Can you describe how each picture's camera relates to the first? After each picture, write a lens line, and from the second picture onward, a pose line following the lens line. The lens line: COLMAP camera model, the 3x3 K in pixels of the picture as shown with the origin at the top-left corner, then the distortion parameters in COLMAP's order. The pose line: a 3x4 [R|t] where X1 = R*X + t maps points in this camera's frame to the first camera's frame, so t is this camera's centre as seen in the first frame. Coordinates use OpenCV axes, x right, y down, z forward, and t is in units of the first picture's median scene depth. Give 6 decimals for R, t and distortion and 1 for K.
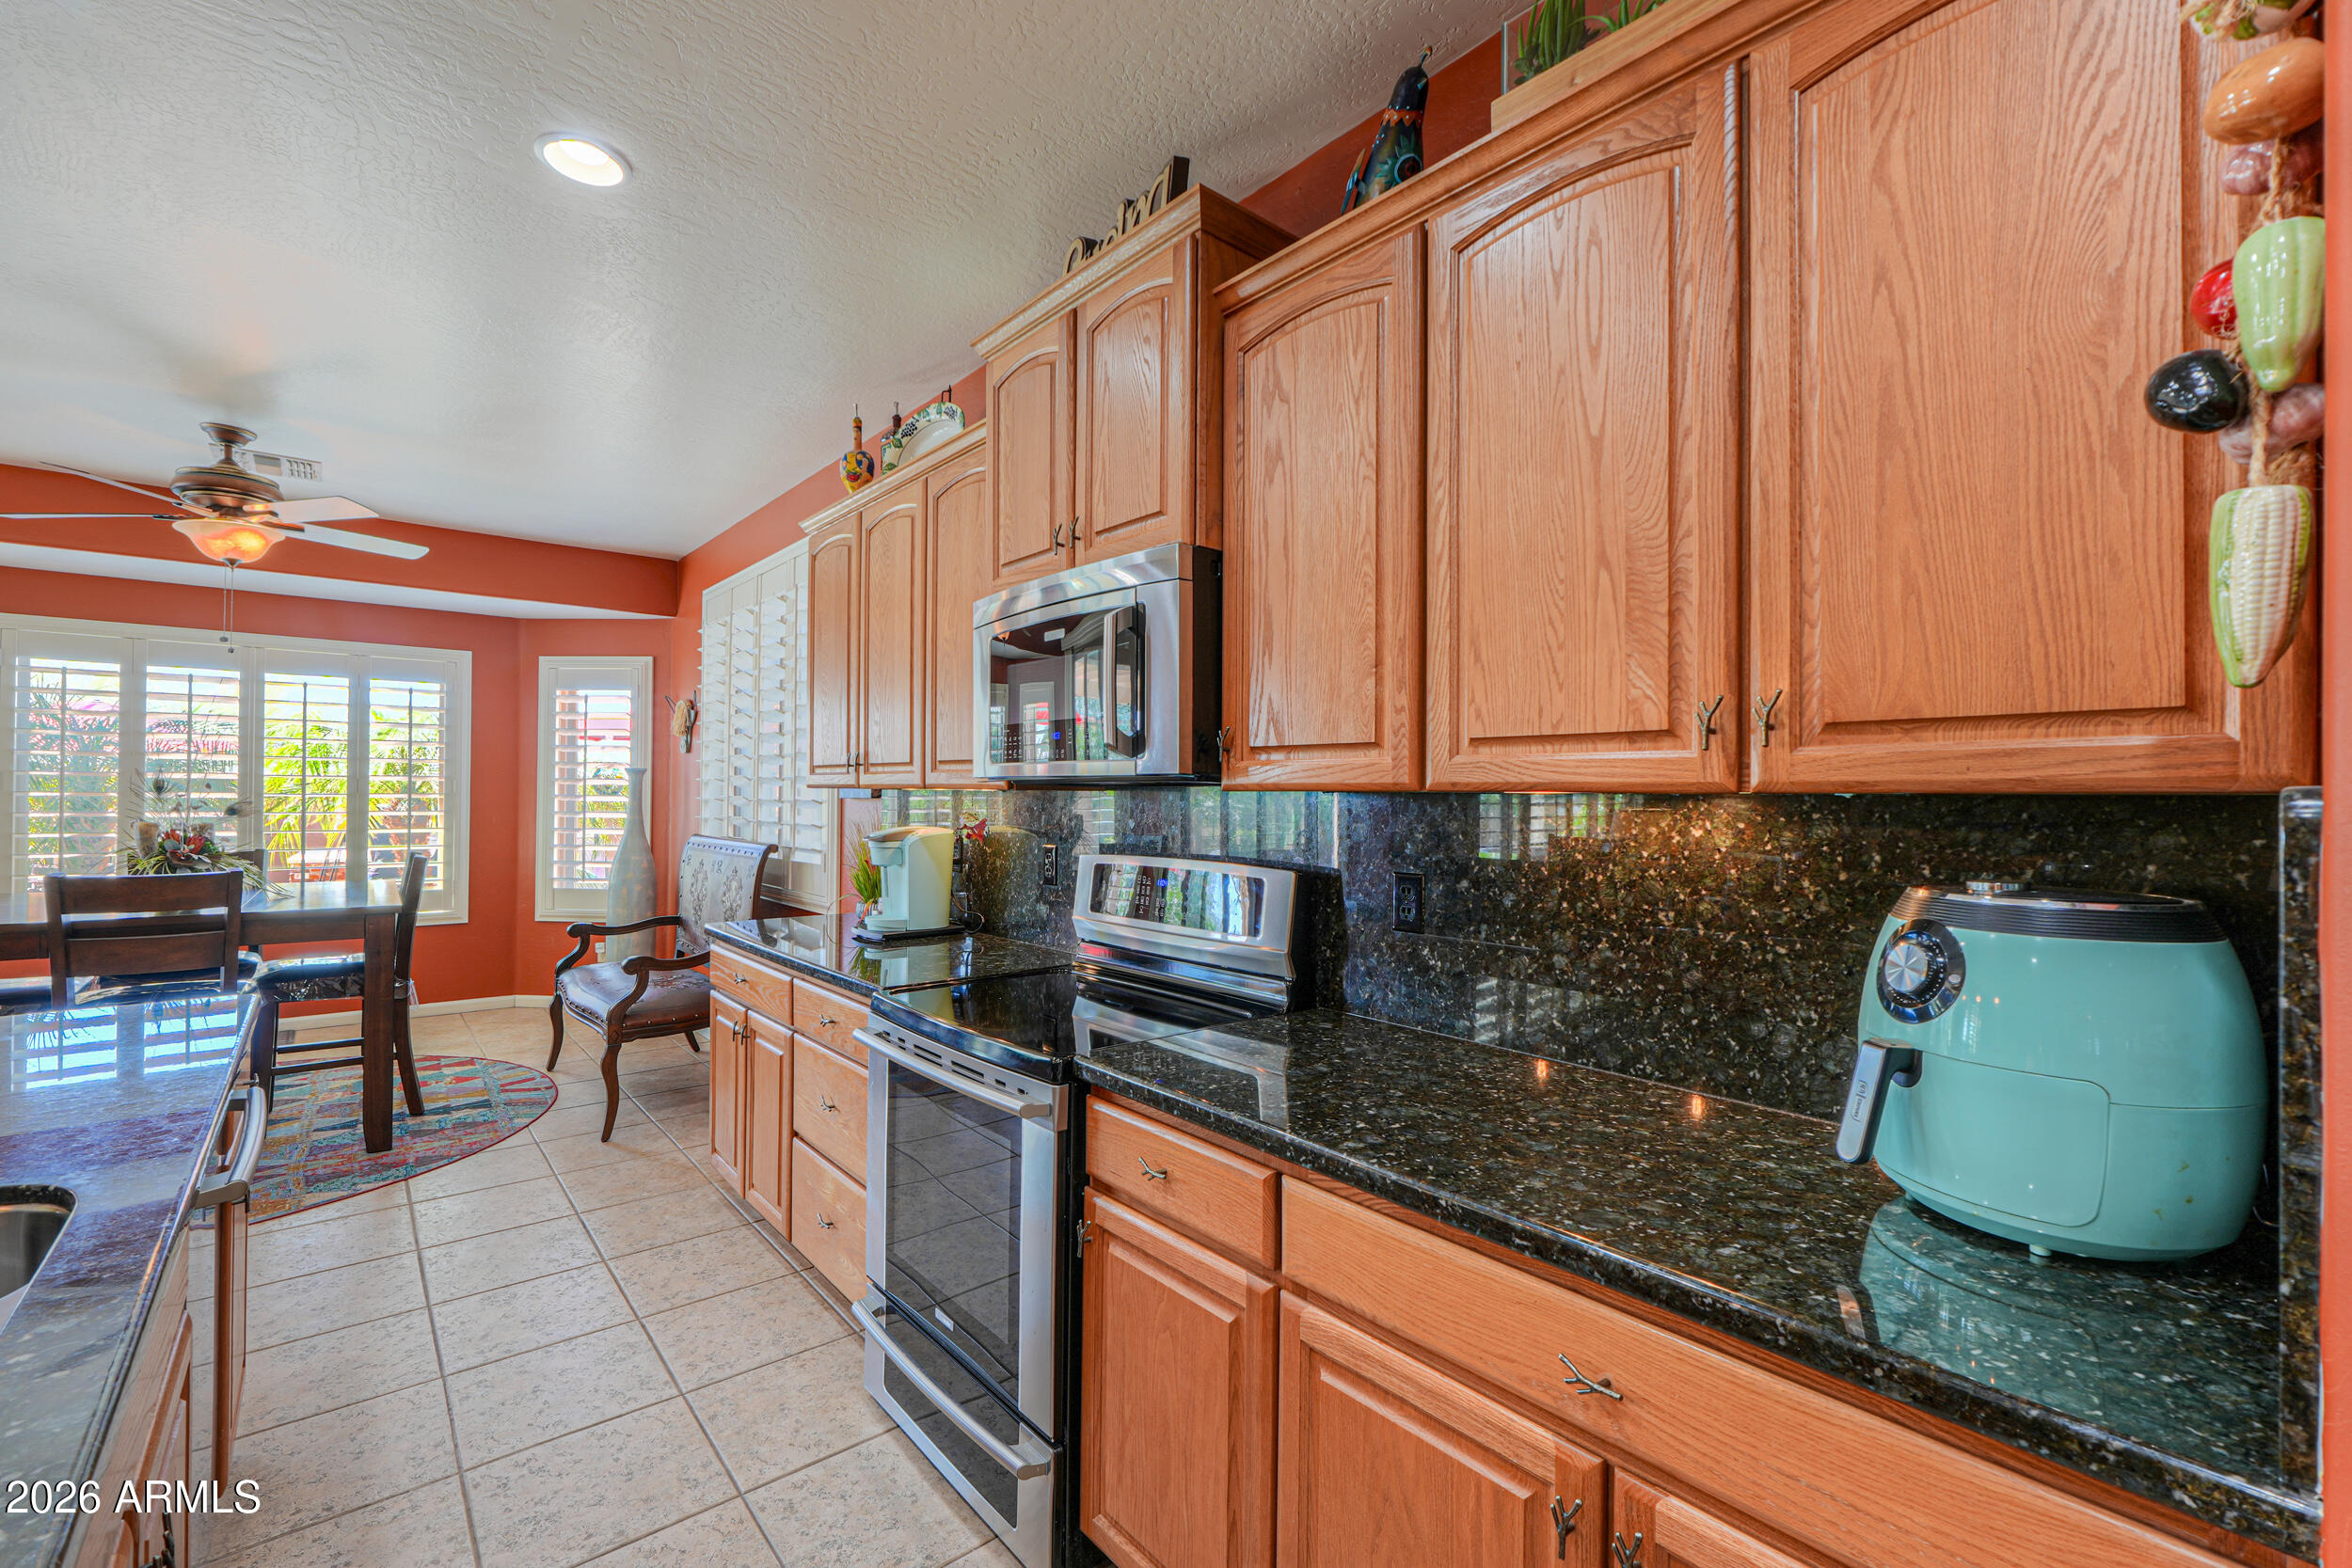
lens RADIAL K [[986.1, 0, 1174.2], [0, 986.1, 793.4], [0, 0, 1]] dist [-0.002897, -0.001562]
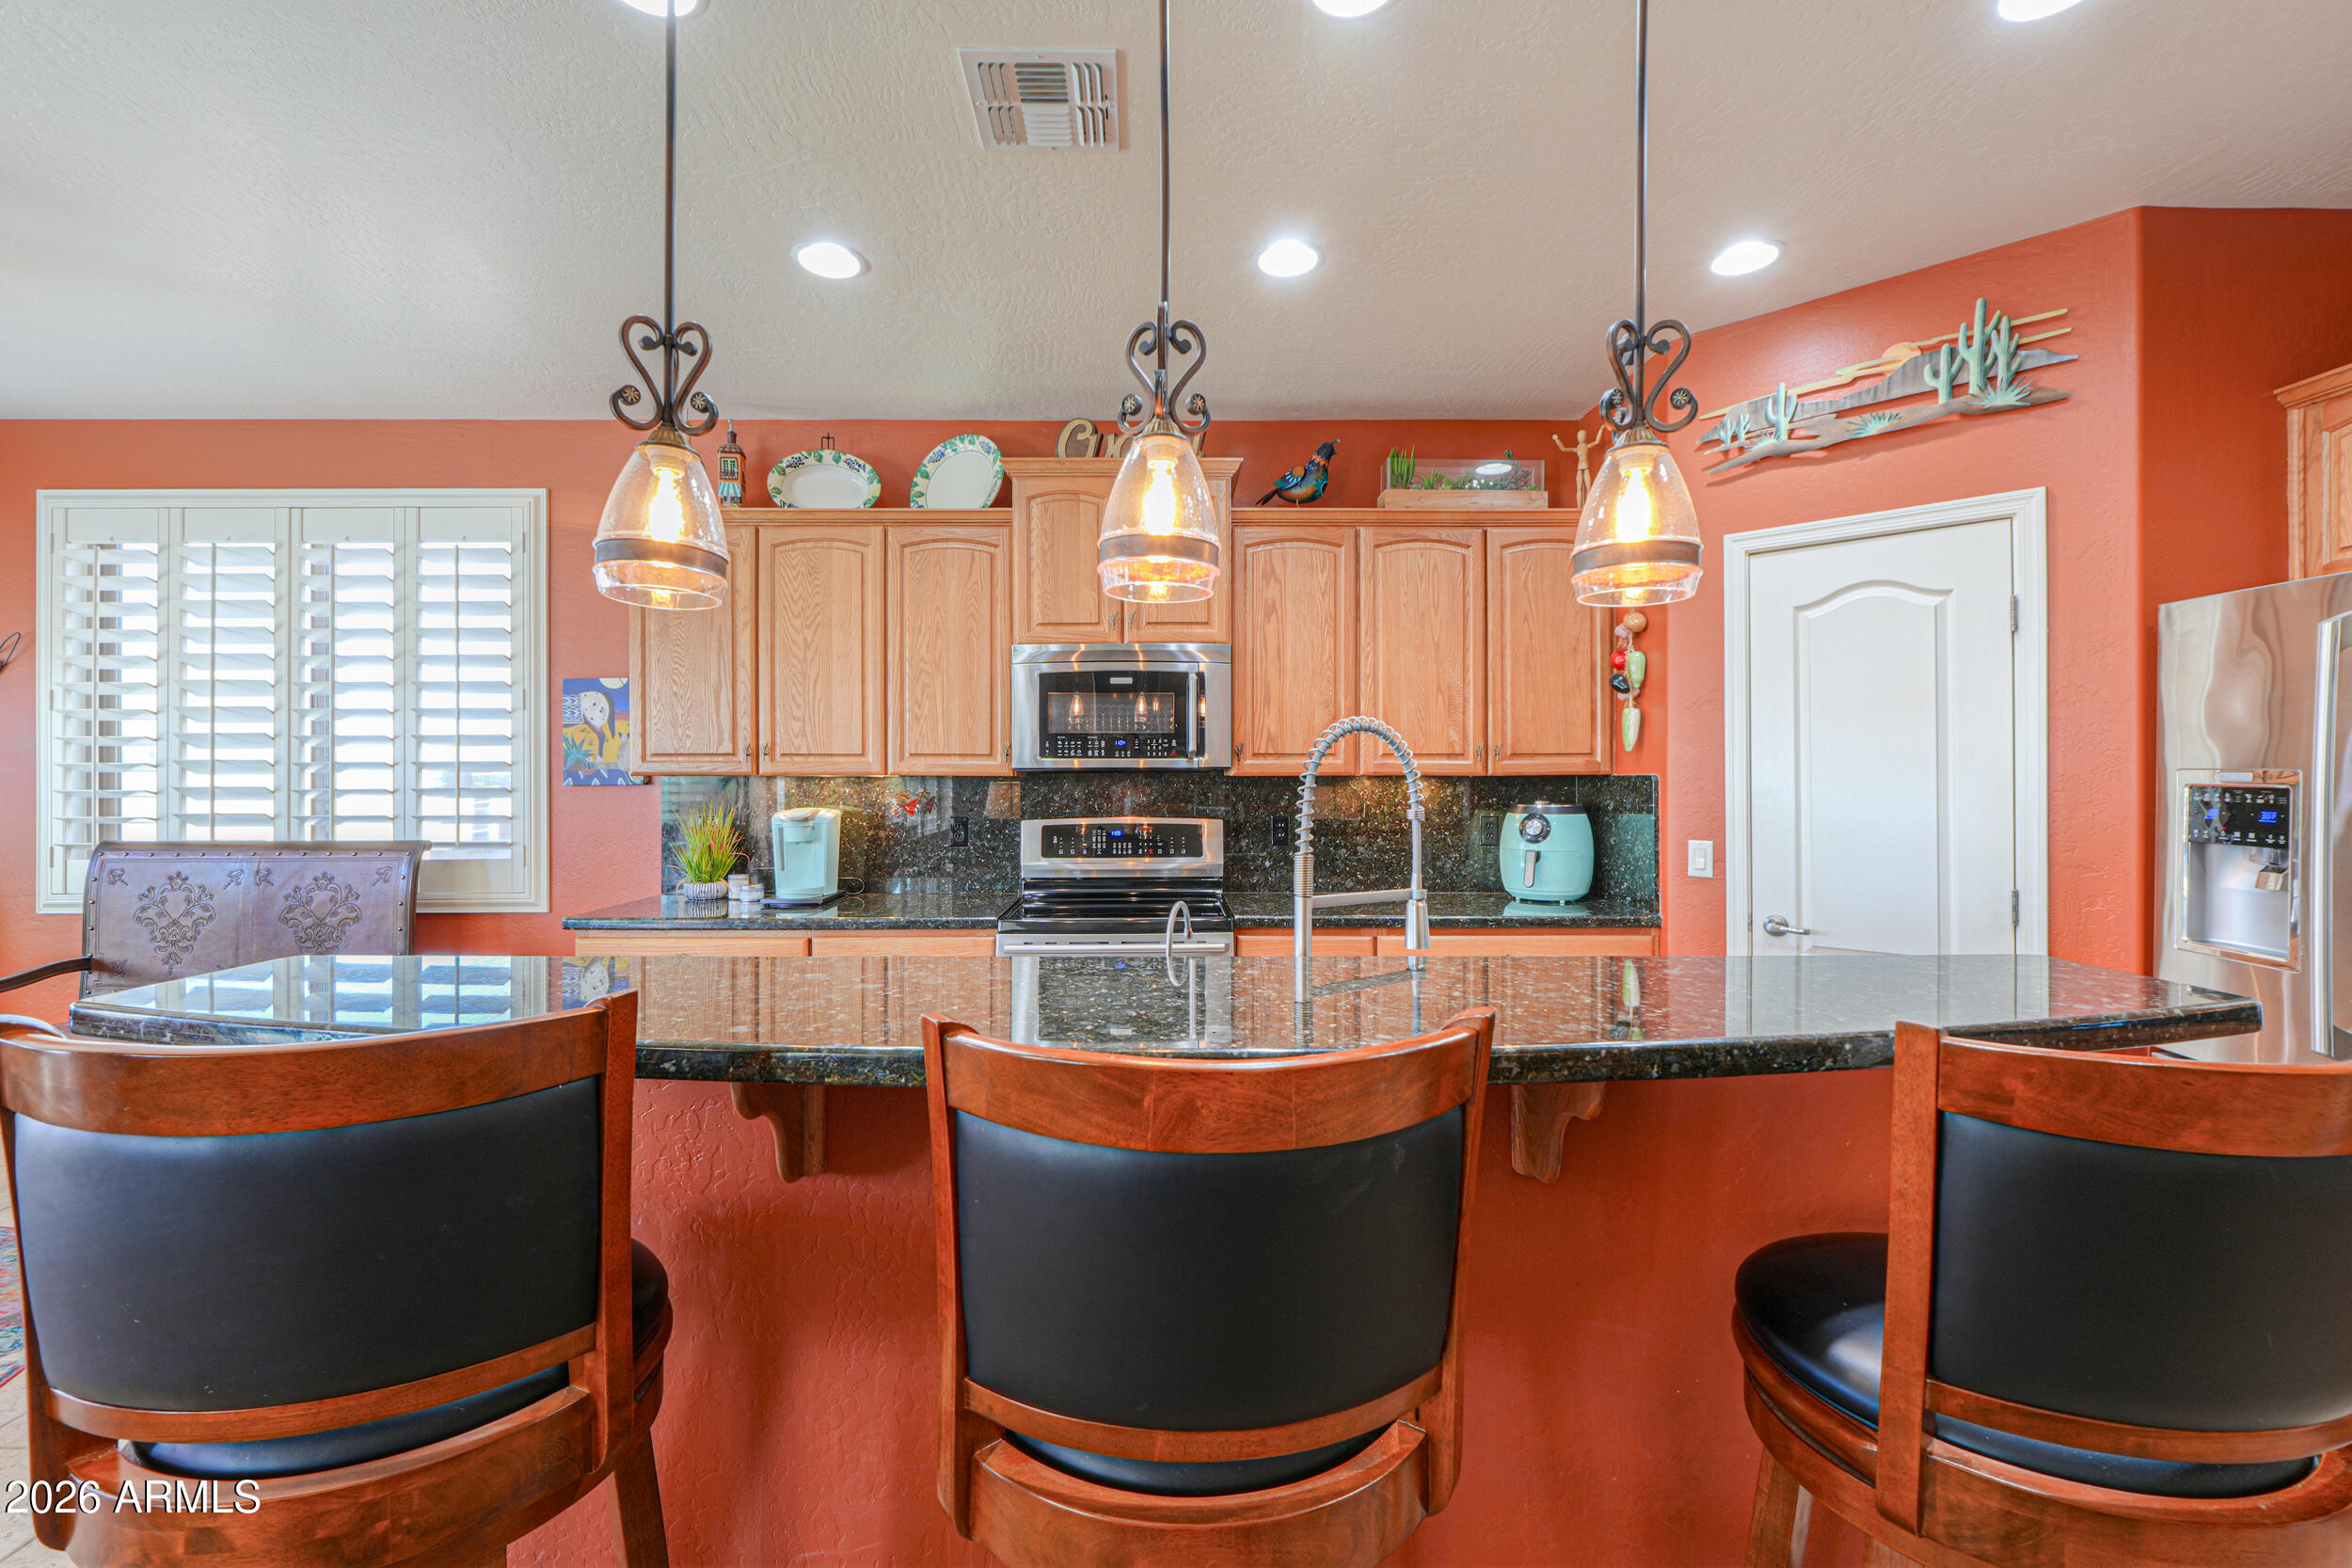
lens RADIAL K [[986.1, 0, 1168.5], [0, 986.1, 780.0], [0, 0, 1]] dist [-0.002897, -0.001562]
pose [[0.640031, -0.013074, 0.768238, -0.722563], [0.006834, 0.999913, 0.011324, -0.008306], [-0.768319, -0.001998, 0.640064, -0.053360]]
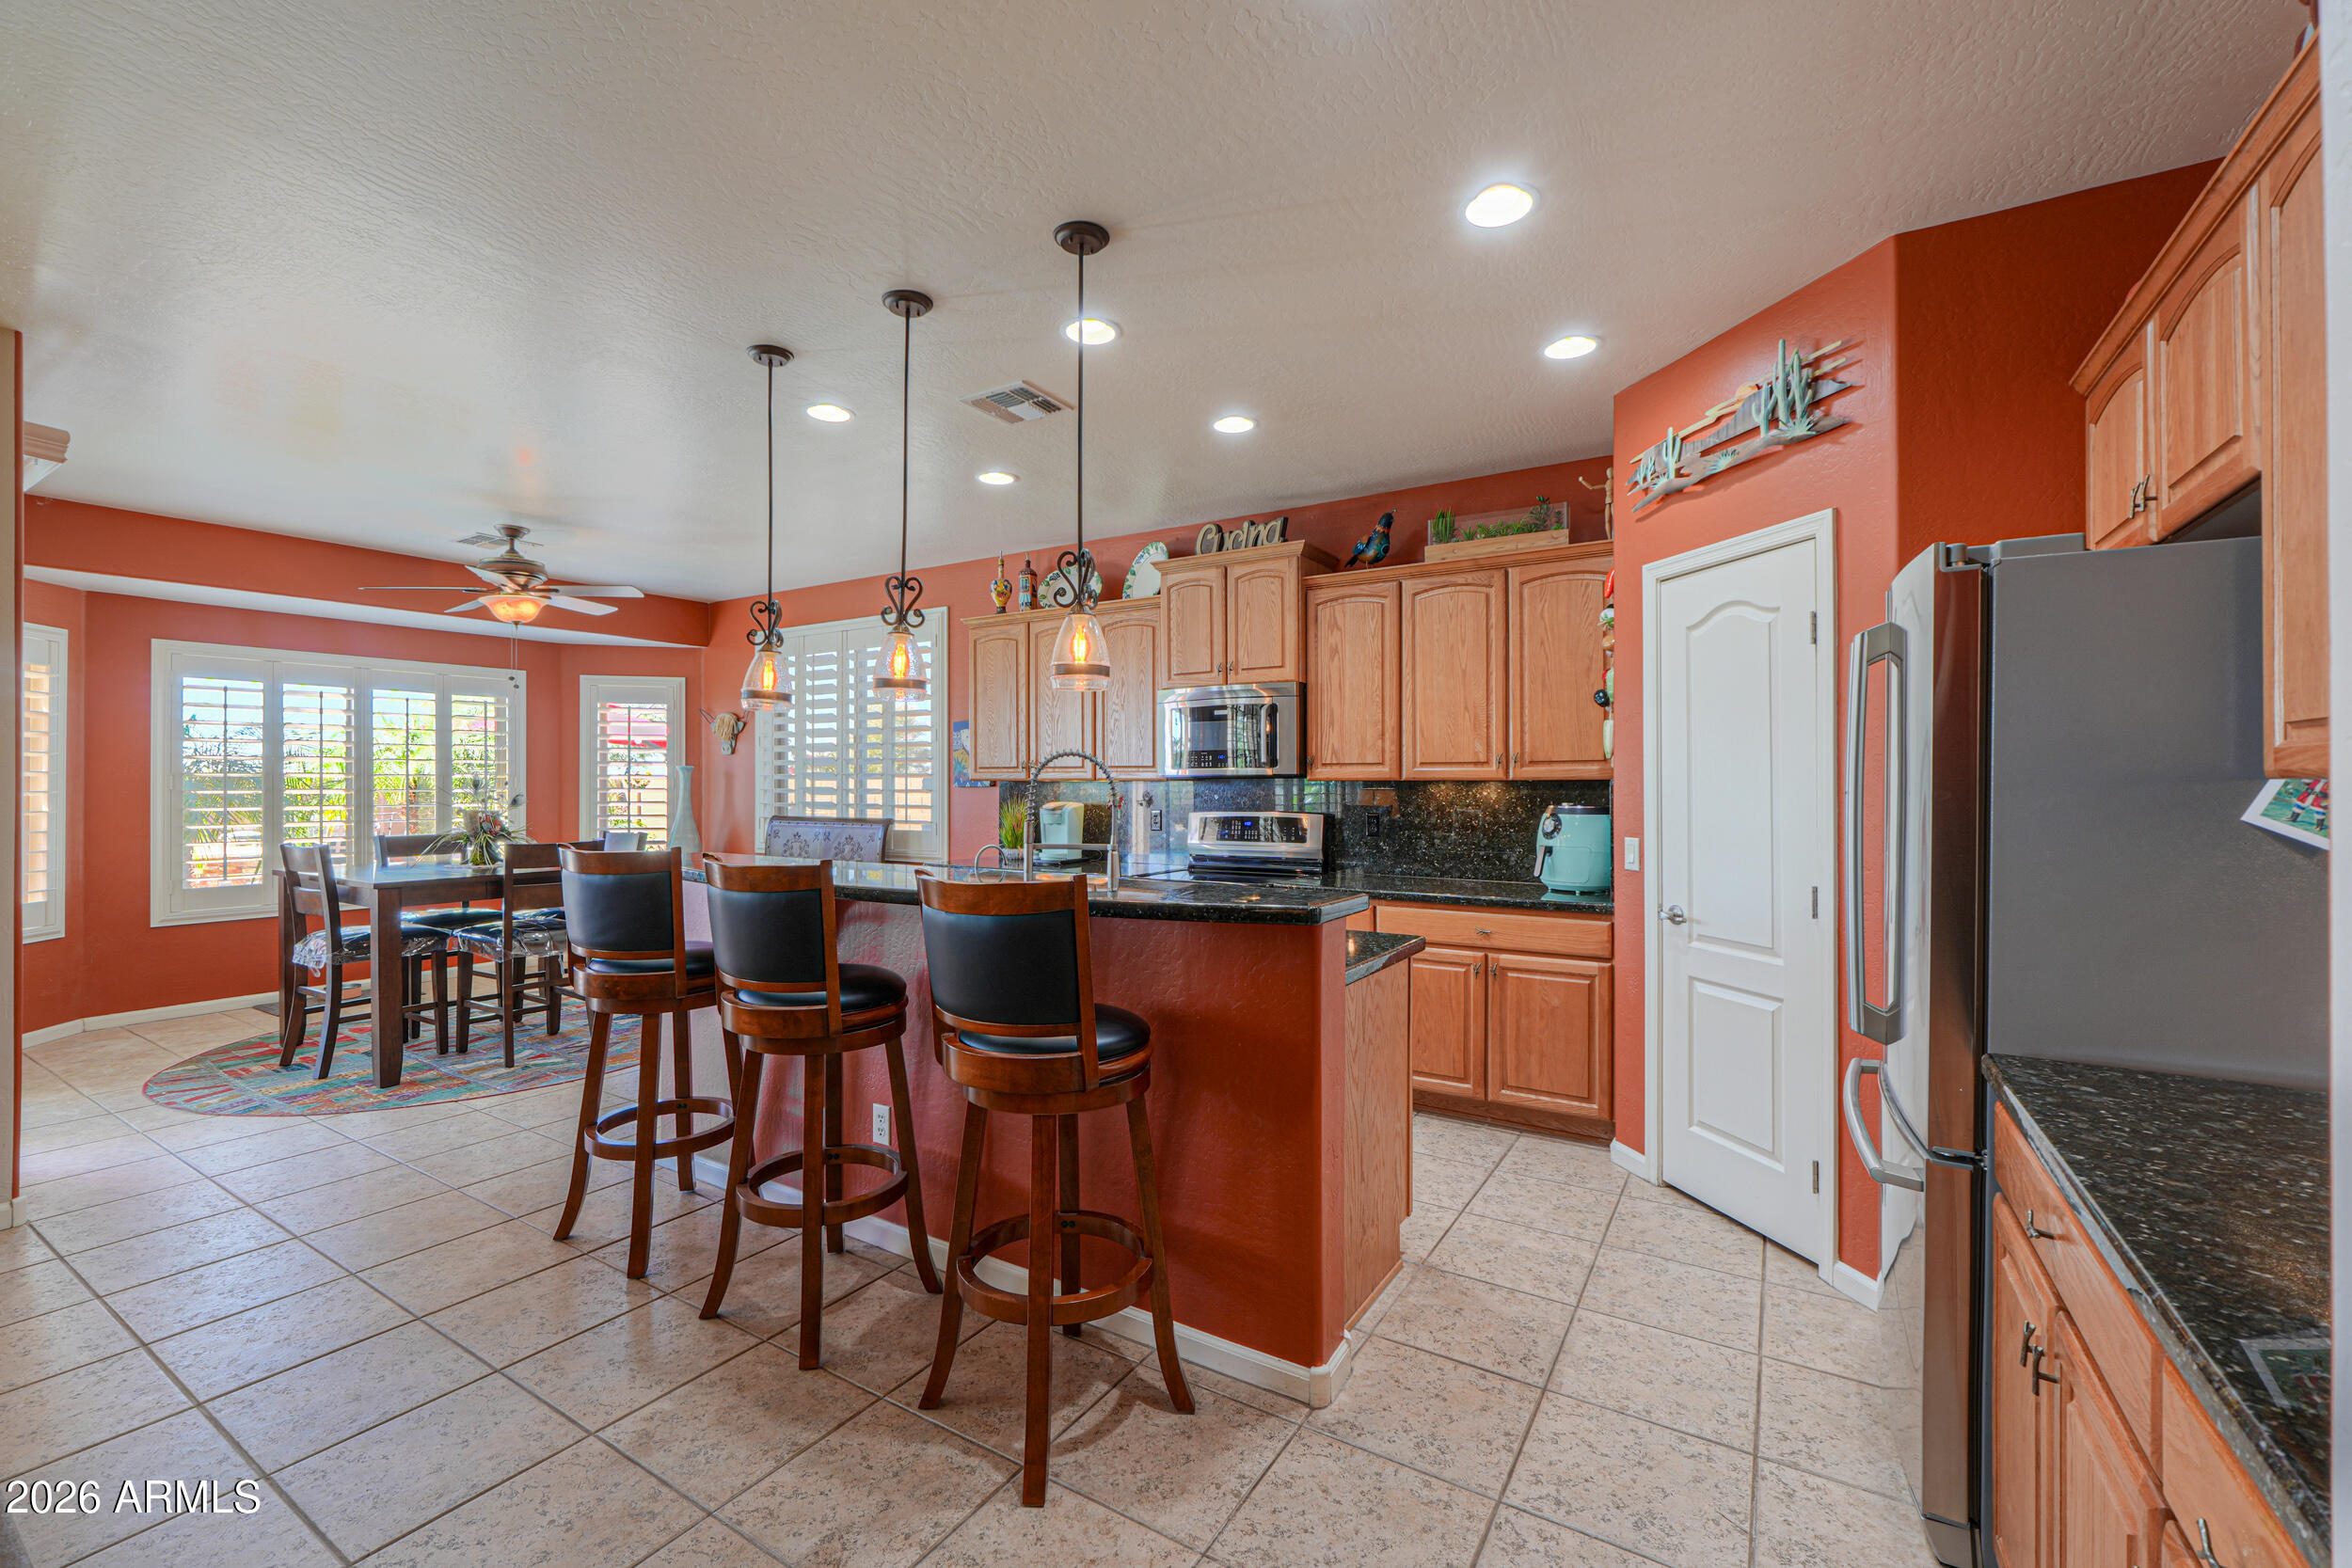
lens RADIAL K [[986.1, 0, 1167.1], [0, 986.1, 783.0], [0, 0, 1]] dist [-0.002897, -0.001562]
pose [[0.953335, -0.010596, 0.301727, -0.504630], [0.010049, 0.999944, 0.003363, -0.004277], [-0.301746, -0.000174, 0.953388, -0.609226]]
